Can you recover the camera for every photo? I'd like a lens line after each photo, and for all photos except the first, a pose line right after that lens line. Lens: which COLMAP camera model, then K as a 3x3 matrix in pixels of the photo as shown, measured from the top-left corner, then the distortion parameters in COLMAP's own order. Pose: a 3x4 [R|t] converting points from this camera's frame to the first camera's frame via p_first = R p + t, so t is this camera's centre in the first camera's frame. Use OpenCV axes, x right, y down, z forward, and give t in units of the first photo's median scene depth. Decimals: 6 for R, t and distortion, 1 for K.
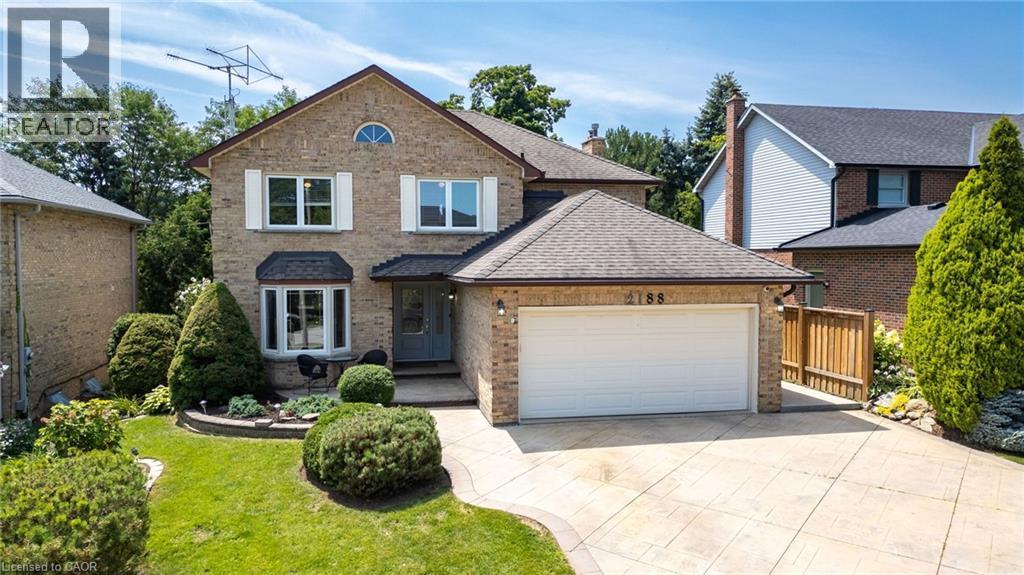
lens RADIAL K [[723.7, 0, 509.6], [0, 723.7, 283.2], [0, 0, 1]] dist [0.042619, -0.039053]
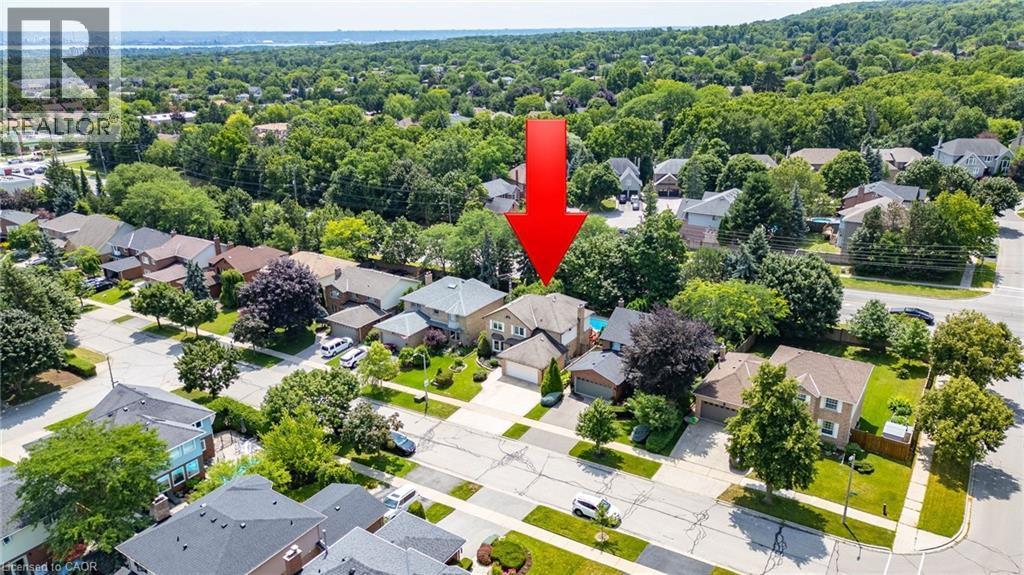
lens RADIAL K [[723.7, 0, 509.6], [0, 723.7, 285.9], [0, 0, 1]] dist [0.042619, -0.039053]
pose [[0.691987, 0.230615, -0.684083, 3.758791], [-0.013595, 0.951598, 0.307046, -2.249964], [0.721782, -0.203172, 0.661629, -2.763913]]
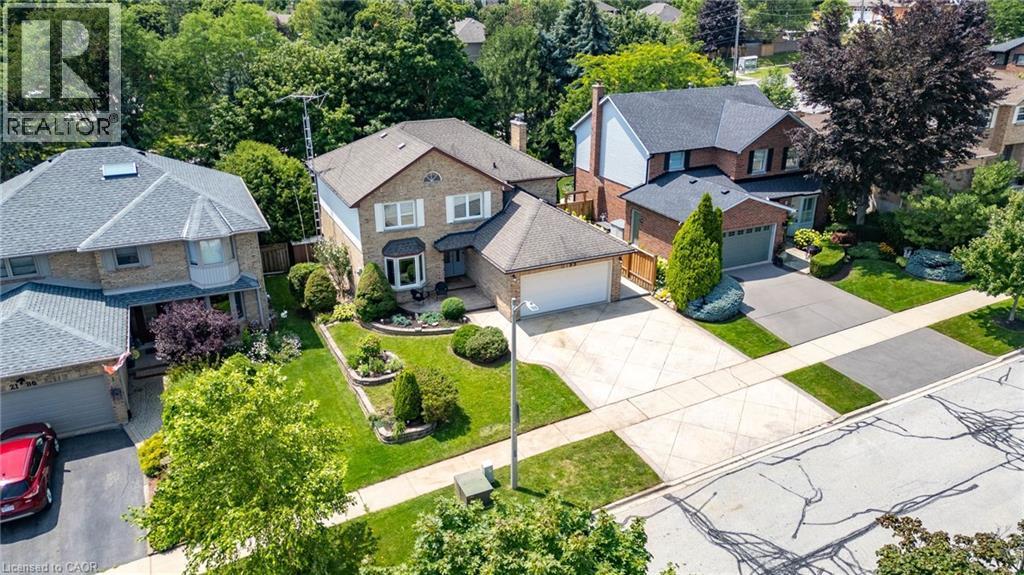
lens RADIAL K [[723.7, 0, 512.9], [0, 723.7, 284.2], [0, 0, 1]] dist [0.042619, -0.039053]
pose [[0.973553, -0.084030, 0.212445, -0.436866], [0.007124, 0.940614, 0.339404, -0.629926], [-0.228349, -0.328915, 0.916336, -1.011362]]
